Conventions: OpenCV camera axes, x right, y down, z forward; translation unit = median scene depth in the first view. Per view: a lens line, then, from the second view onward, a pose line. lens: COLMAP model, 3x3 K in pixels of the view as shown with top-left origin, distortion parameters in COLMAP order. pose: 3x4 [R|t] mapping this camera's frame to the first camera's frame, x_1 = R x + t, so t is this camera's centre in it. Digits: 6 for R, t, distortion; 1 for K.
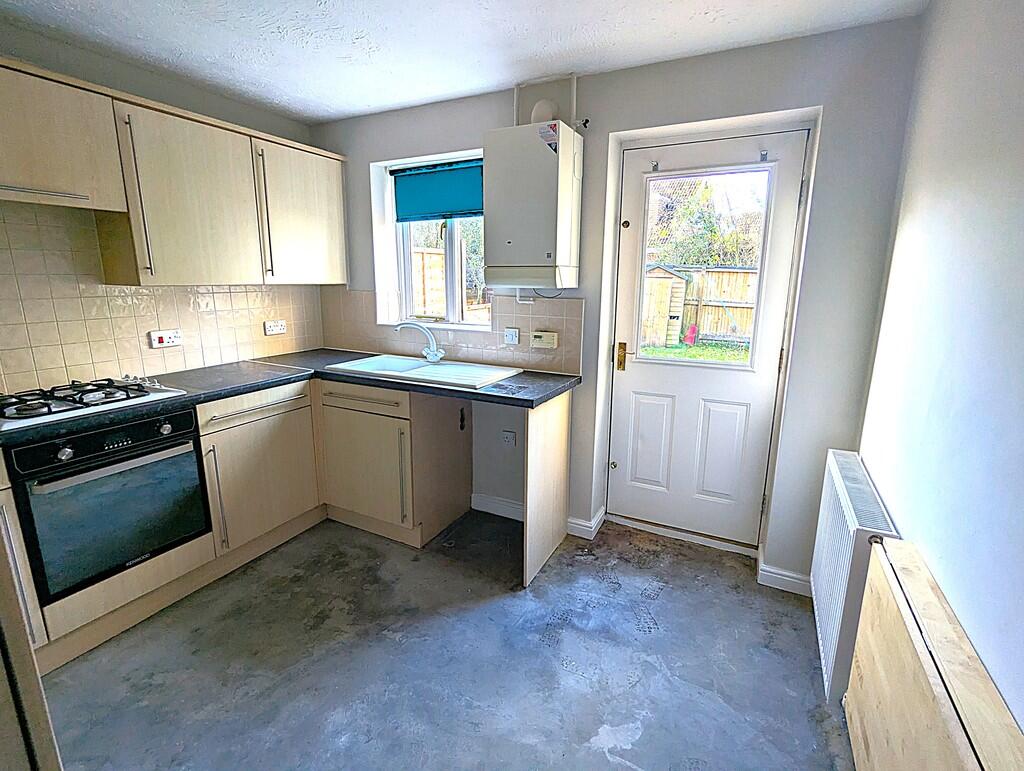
lens RADIAL K [[482.3, 0, 510.3], [0, 482.3, 383.1], [0, 0, 1]] dist [-0.012248, 0.003567]
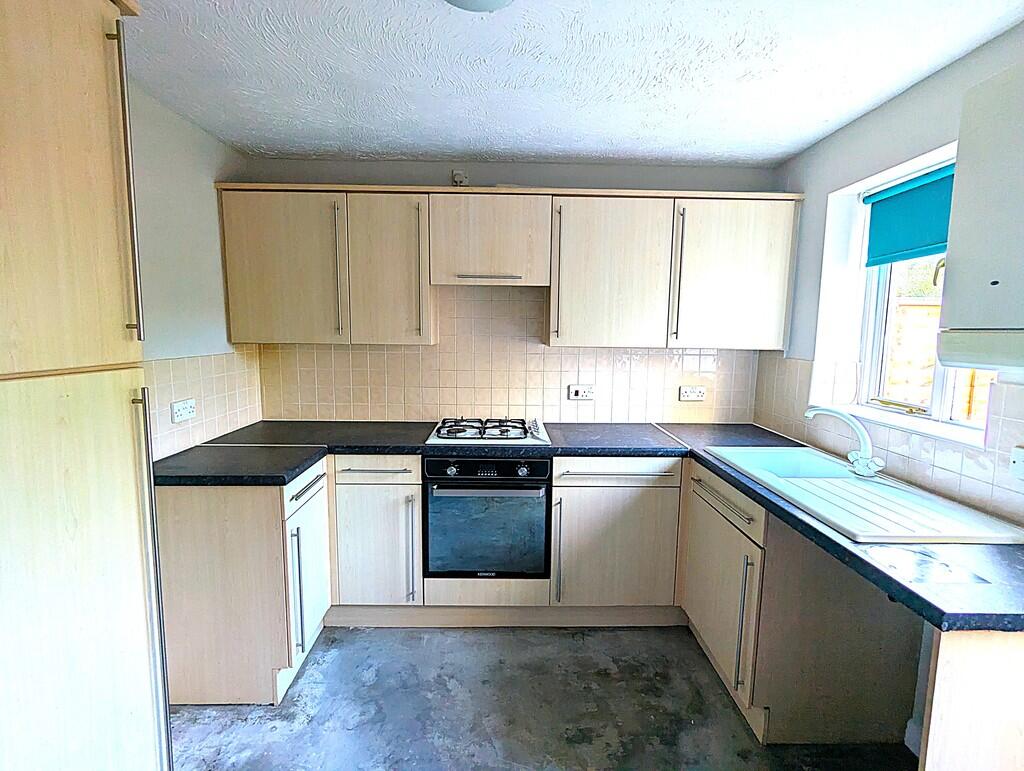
lens RADIAL K [[482.3, 0, 509.6], [0, 482.3, 383.1], [0, 0, 1]] dist [-0.012248, 0.003567]
pose [[0.474373, 0.093886, -0.875303, 0.210886], [-0.199624, 0.979868, -0.003085, -0.086877], [0.857392, 0.176194, 0.483565, 0.345137]]
